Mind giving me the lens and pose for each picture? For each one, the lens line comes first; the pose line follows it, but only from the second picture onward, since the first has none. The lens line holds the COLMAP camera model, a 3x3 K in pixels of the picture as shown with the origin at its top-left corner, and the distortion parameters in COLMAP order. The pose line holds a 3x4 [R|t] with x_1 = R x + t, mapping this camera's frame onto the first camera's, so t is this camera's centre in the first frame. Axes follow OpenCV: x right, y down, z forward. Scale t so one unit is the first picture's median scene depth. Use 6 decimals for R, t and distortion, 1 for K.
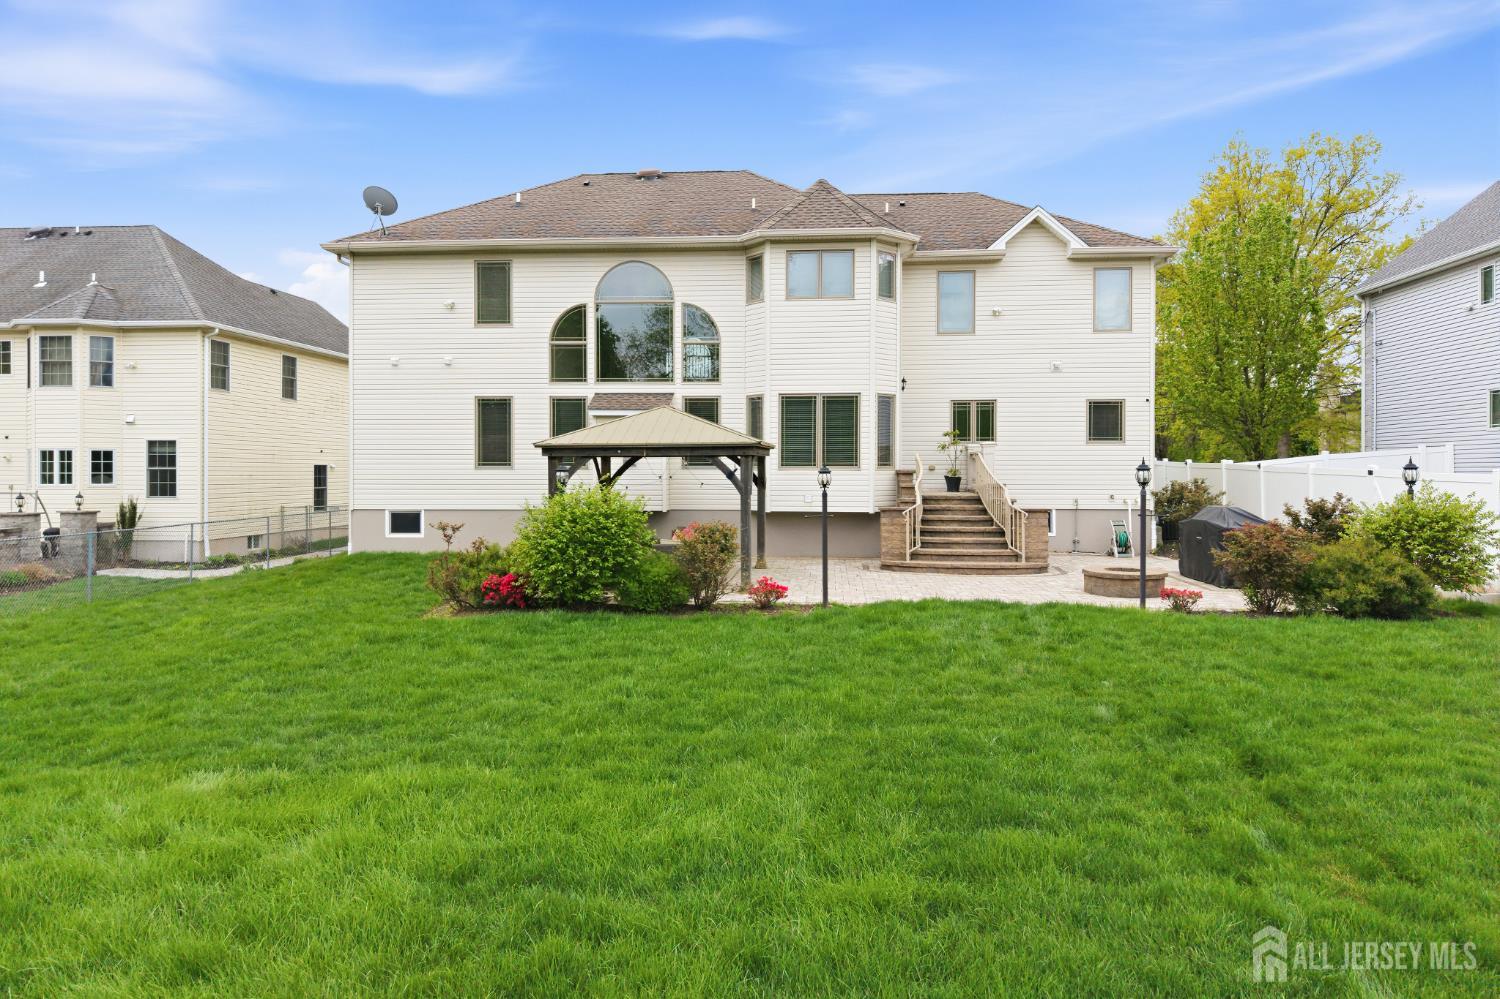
lens RADIAL K [[1006.8, 0, 743.6], [0, 1006.8, 469.2], [0, 0, 1]] dist [0.007250, -0.002224]
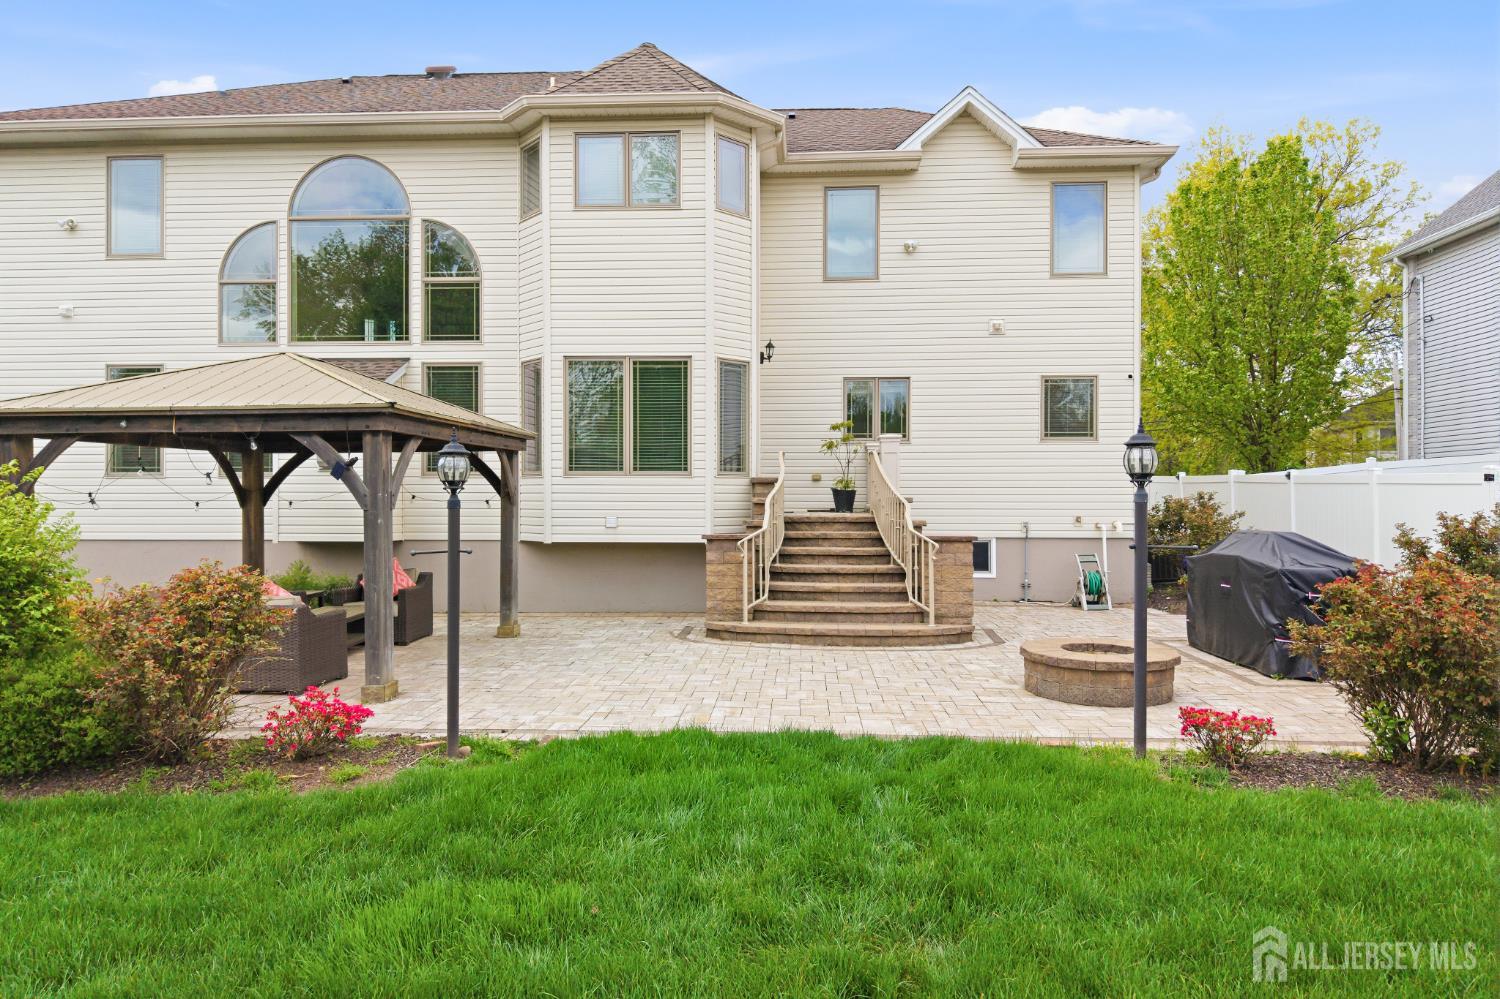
lens RADIAL K [[1009.7, 0, 750.0], [0, 1009.7, 499.5], [0, 0, 1]] dist [0.006240, -0.002470]
pose [[0.999451, 0.000782, 0.033137, 0.125030], [-0.000727, 0.999998, -0.001660, 0.015508], [-0.033138, 0.001635, 0.999449, 0.335540]]
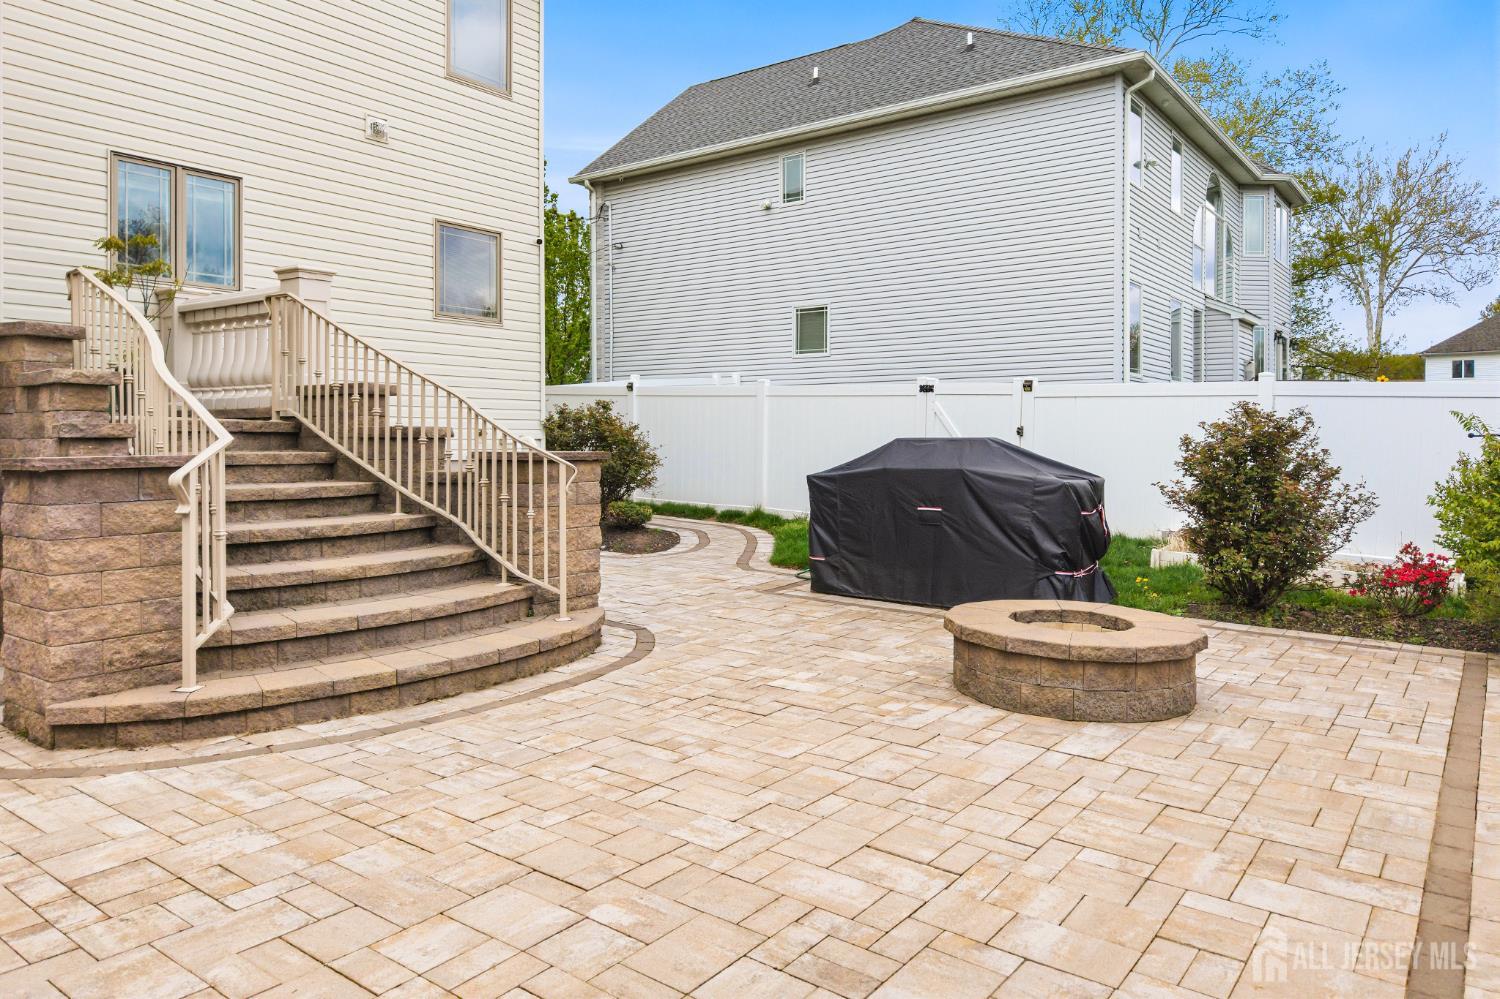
lens RADIAL K [[1003.4, 0, 742.3], [0, 1003.4, 432.3], [0, 0, 1]] dist [0.038644, -0.001518]
pose [[0.529035, 0.005588, 0.848581, 0.028195], [-0.003765, 0.999984, -0.004238, 0.028658], [-0.848591, -0.000952, 0.529048, 0.657127]]
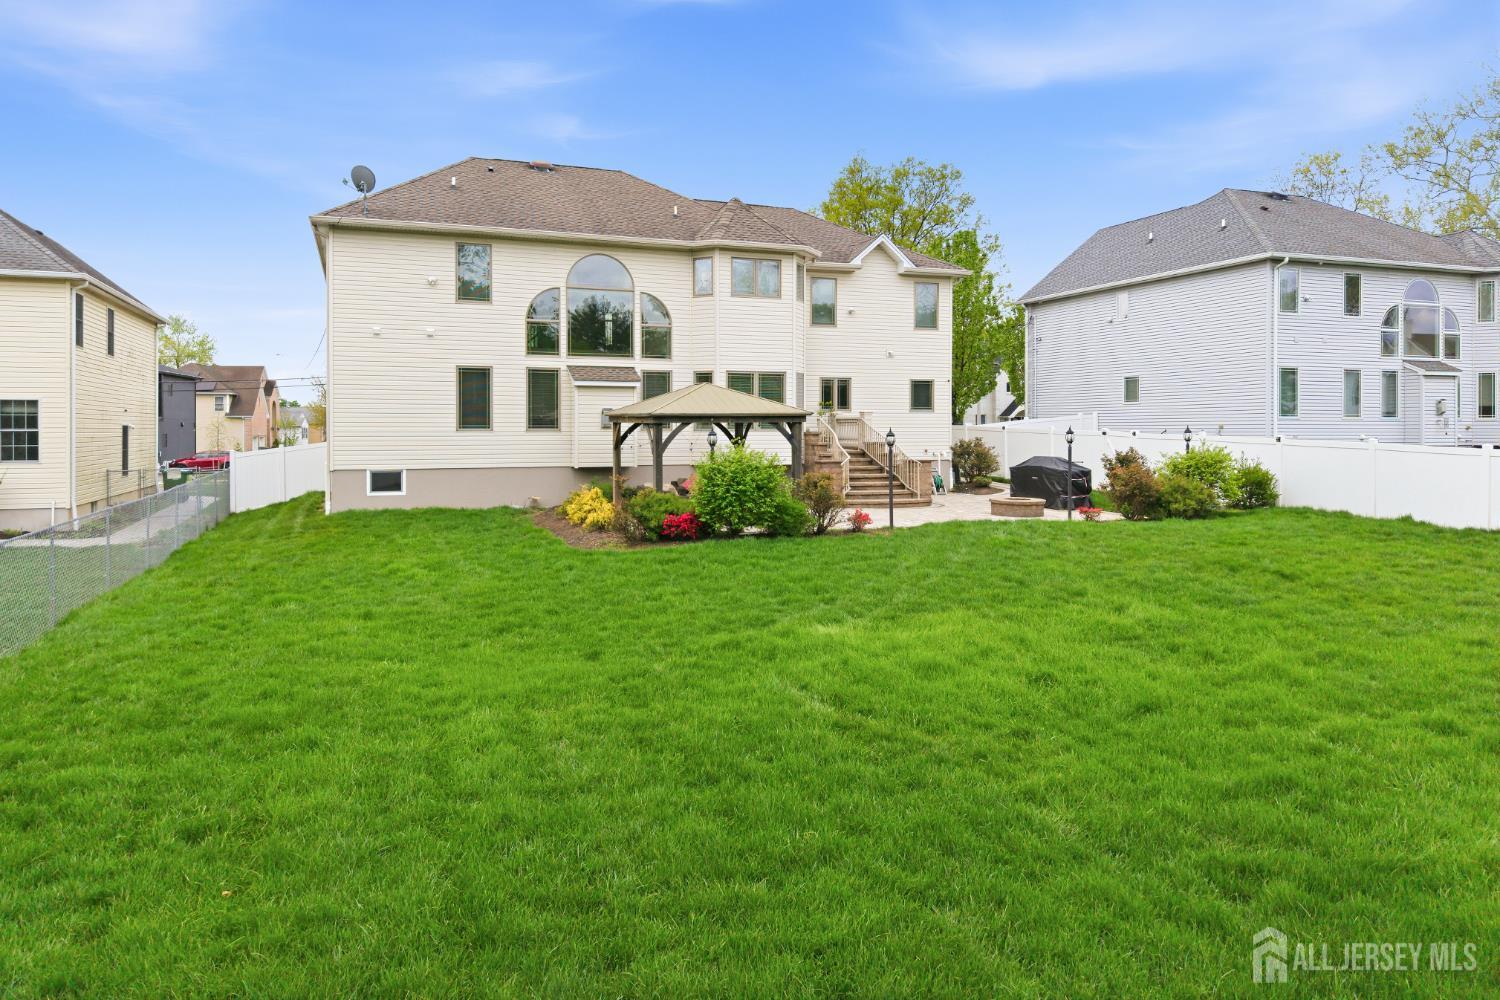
lens RADIAL K [[1021.2, 0, 744.1], [0, 1021.2, 424.3], [0, 0, 1]] dist [0.057305, -0.126296]
pose [[0.901667, 0.001281, 0.432429, -0.465691], [-0.001058, 0.999999, -0.000756, -0.007464], [-0.432429, 0.000224, 0.901668, -0.145351]]
